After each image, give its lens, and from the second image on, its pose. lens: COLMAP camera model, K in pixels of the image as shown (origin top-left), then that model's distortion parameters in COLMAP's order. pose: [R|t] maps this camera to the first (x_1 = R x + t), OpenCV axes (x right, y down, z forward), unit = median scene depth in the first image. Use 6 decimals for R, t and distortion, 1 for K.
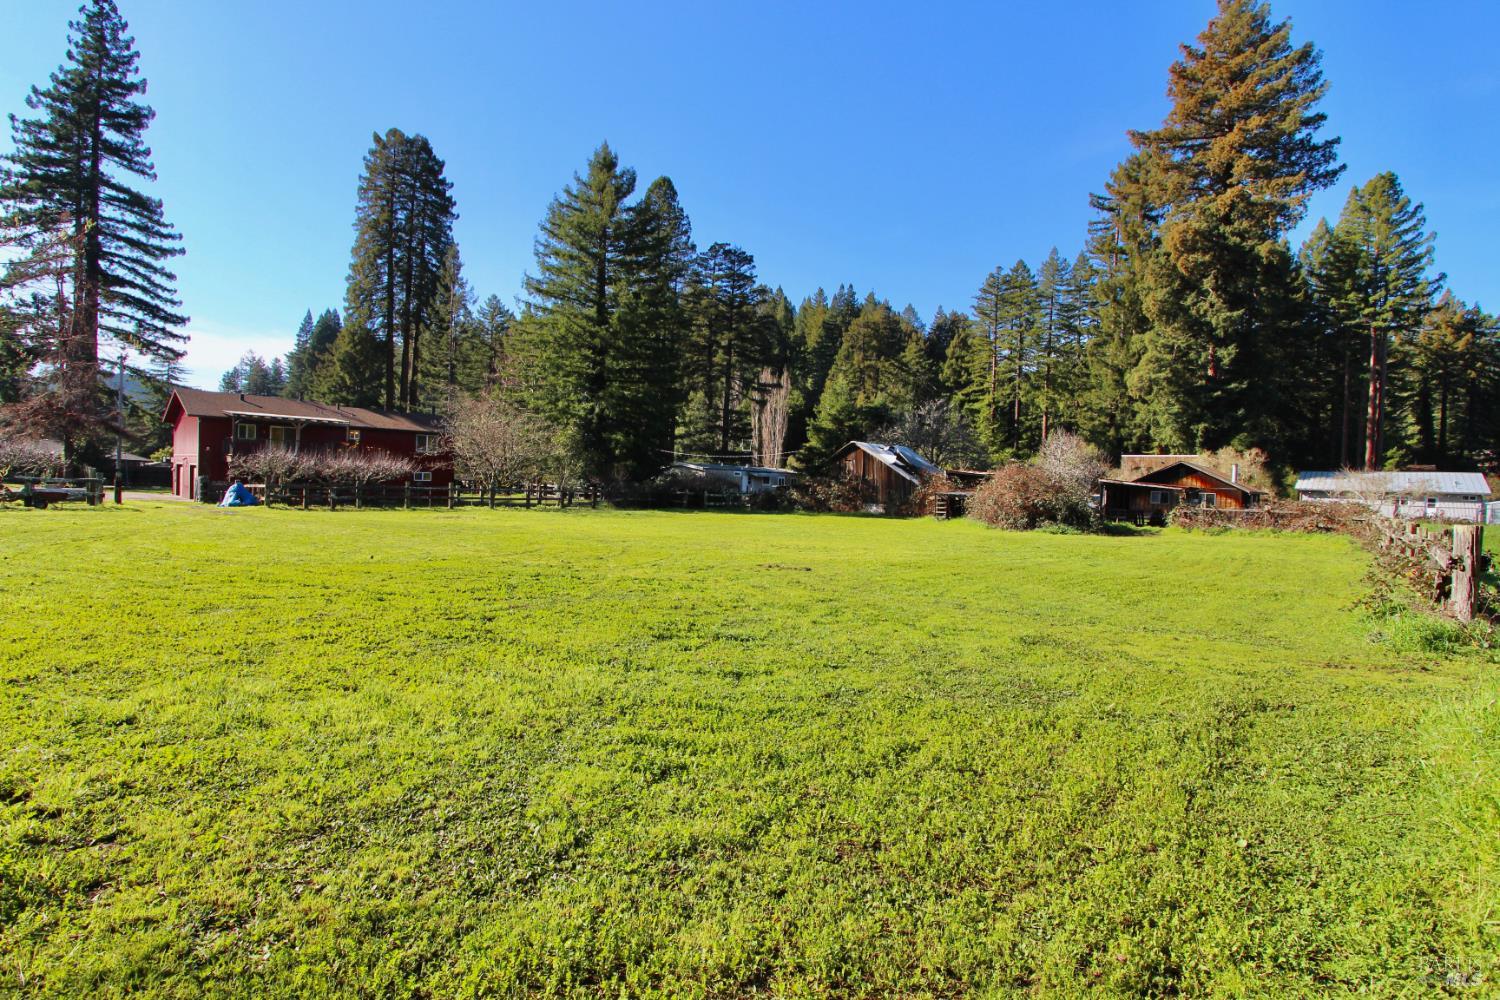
lens RADIAL K [[709.6, 0, 750.0], [0, 709.6, 500.0], [0, 0, 1]] dist [-0.001295, 0.000946]
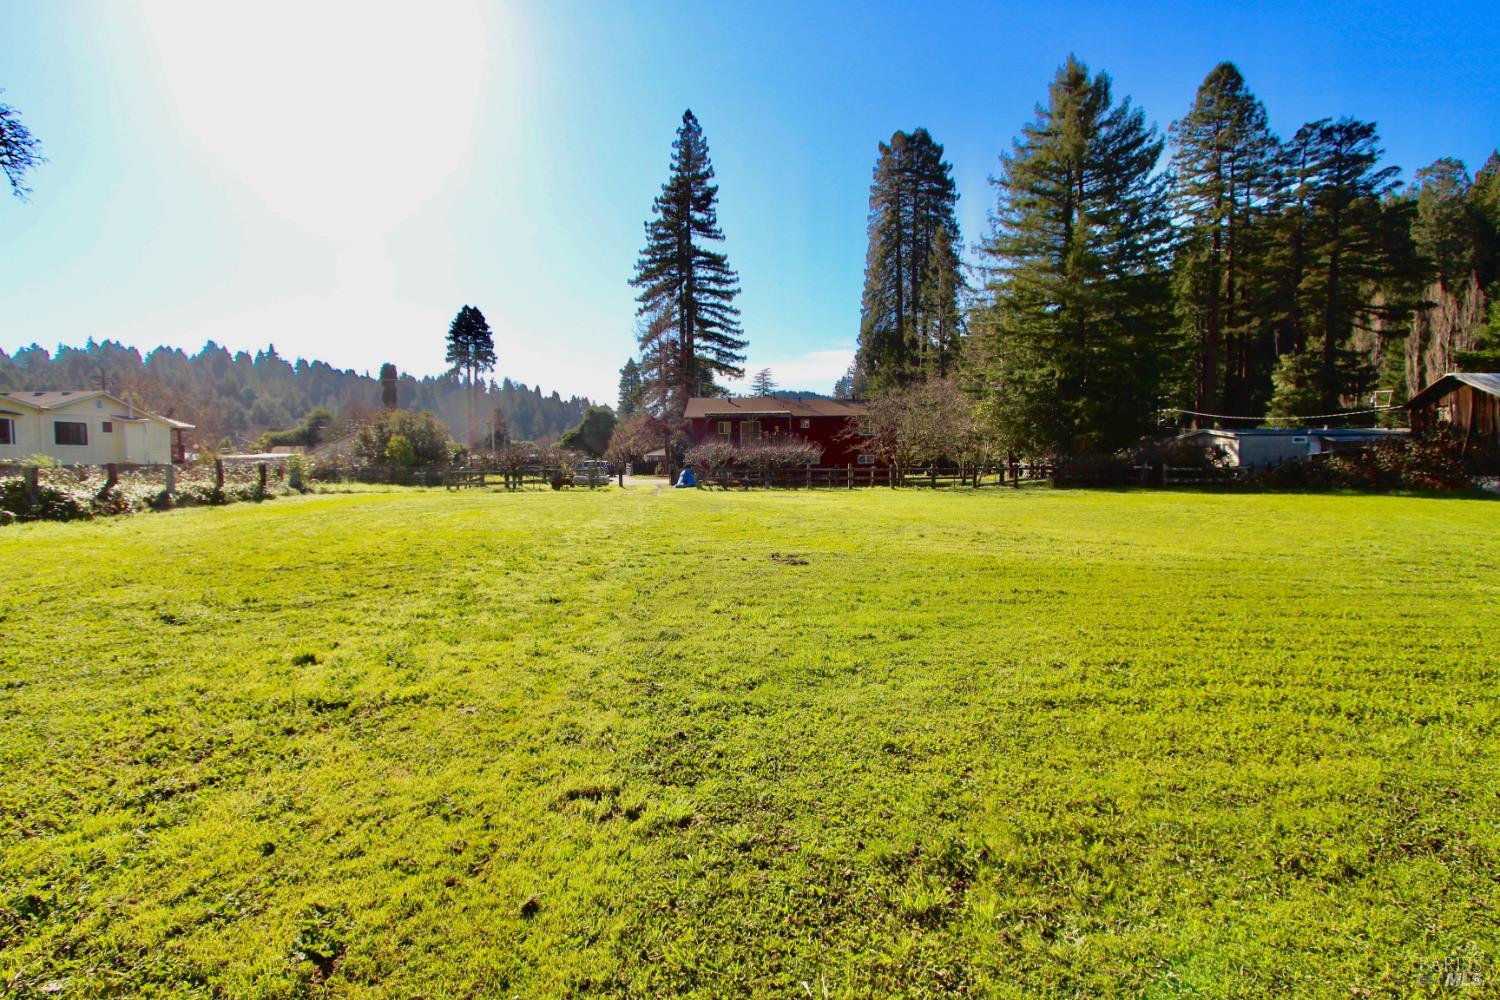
lens RADIAL K [[713.2, 0, 750.0], [0, 713.2, 500.0], [0, 0, 1]] dist [-0.010520, -0.000731]
pose [[0.680461, 0.002536, -0.732780, 0.155581], [0.012665, 0.999804, 0.015222, 0.006859], [0.732675, -0.019639, 0.680296, 0.135571]]
